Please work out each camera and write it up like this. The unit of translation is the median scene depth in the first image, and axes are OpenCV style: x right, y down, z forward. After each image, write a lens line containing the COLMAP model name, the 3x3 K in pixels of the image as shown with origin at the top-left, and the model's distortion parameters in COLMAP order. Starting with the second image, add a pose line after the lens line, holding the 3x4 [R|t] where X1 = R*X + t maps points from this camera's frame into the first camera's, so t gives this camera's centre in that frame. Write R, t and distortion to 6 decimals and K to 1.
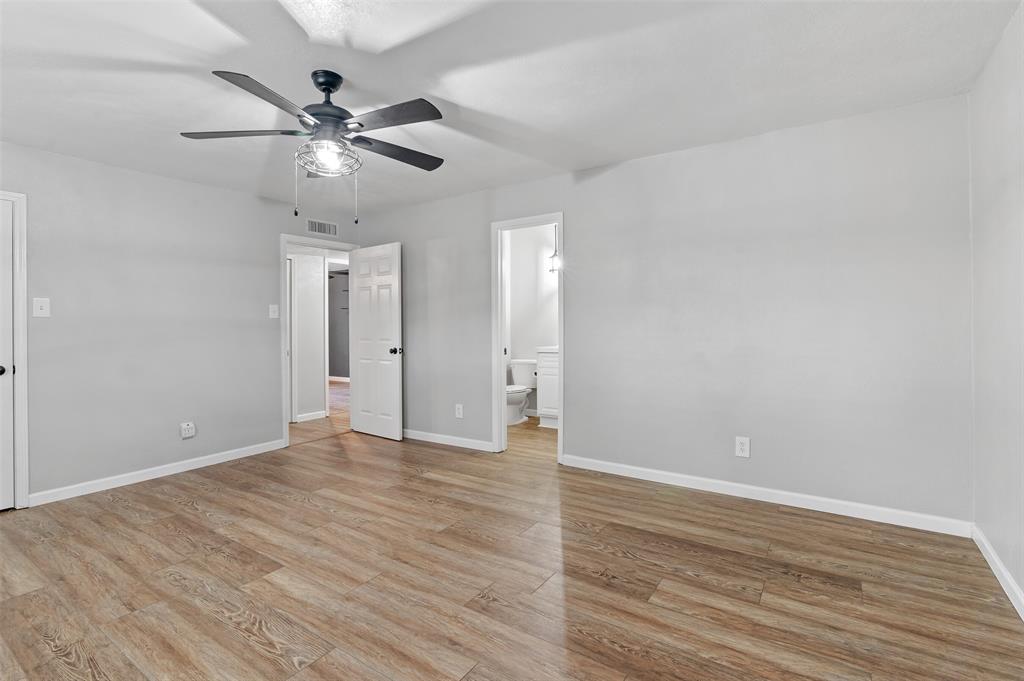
lens RADIAL K [[474.4, 0, 514.4], [0, 474.4, 323.6], [0, 0, 1]] dist [-0.012193, 0.001989]
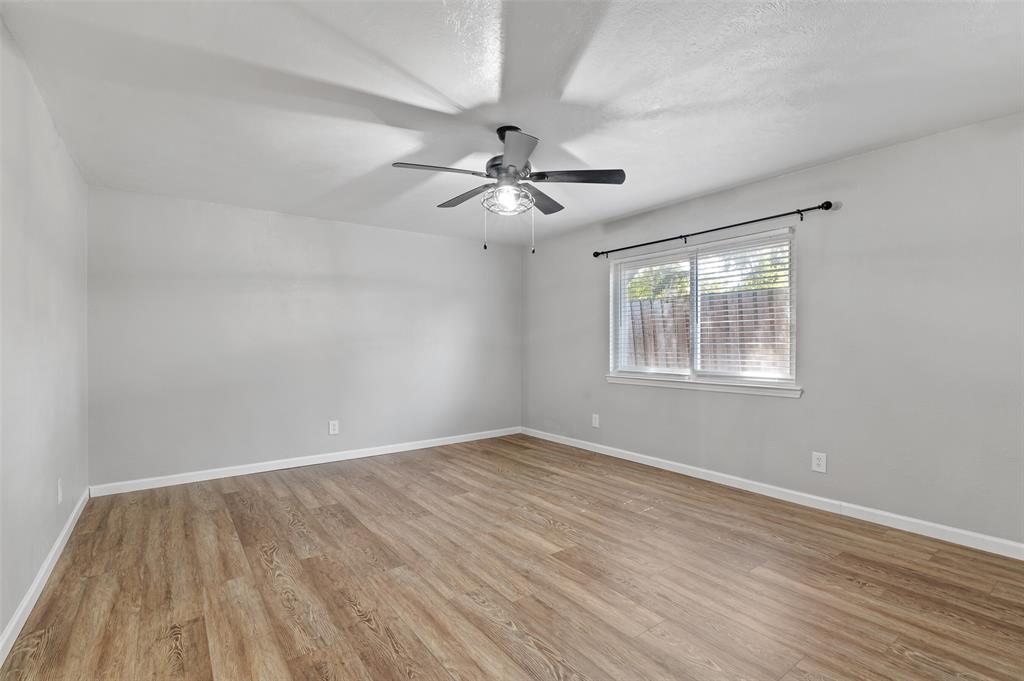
lens RADIAL K [[474.4, 0, 514.7], [0, 474.4, 343.0], [0, 0, 1]] dist [-0.012193, 0.001989]
pose [[-0.943324, 0.013771, 0.331587, -0.708951], [0.014070, 0.999900, -0.001499, 0.007203], [-0.331574, 0.003252, -0.943424, 1.878832]]
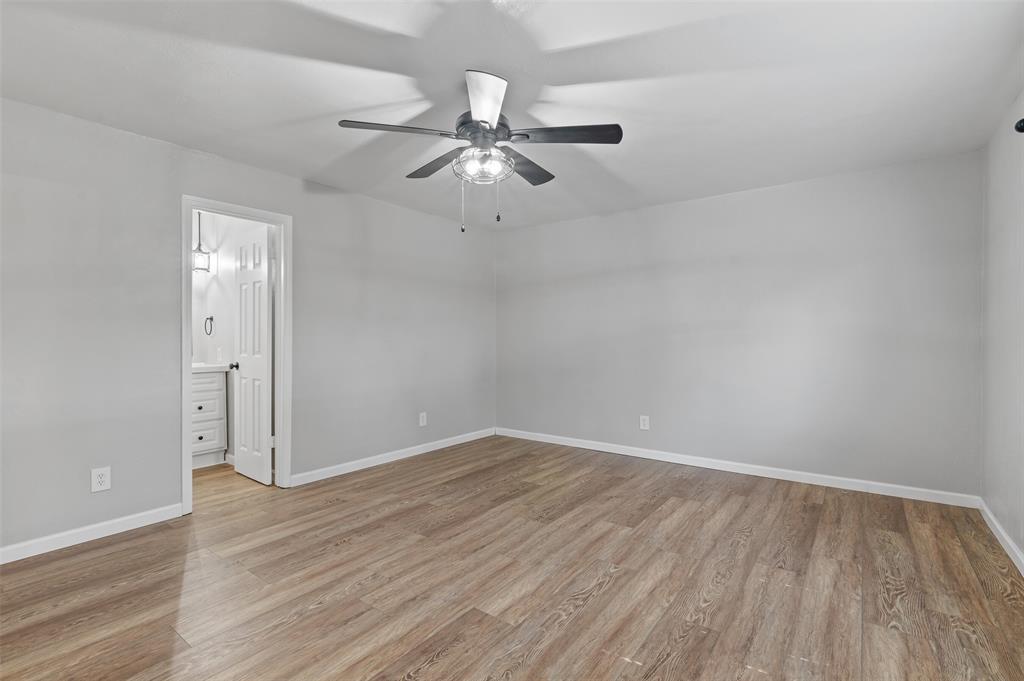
lens RADIAL K [[474.4, 0, 509.1], [0, 474.4, 337.0], [0, 0, 1]] dist [-0.012193, 0.001989]
pose [[0.055843, 0.005988, 0.998422, -1.227676], [0.000783, 0.999981, -0.006041, 0.012492], [-0.998439, 0.001119, 0.055838, 0.793519]]
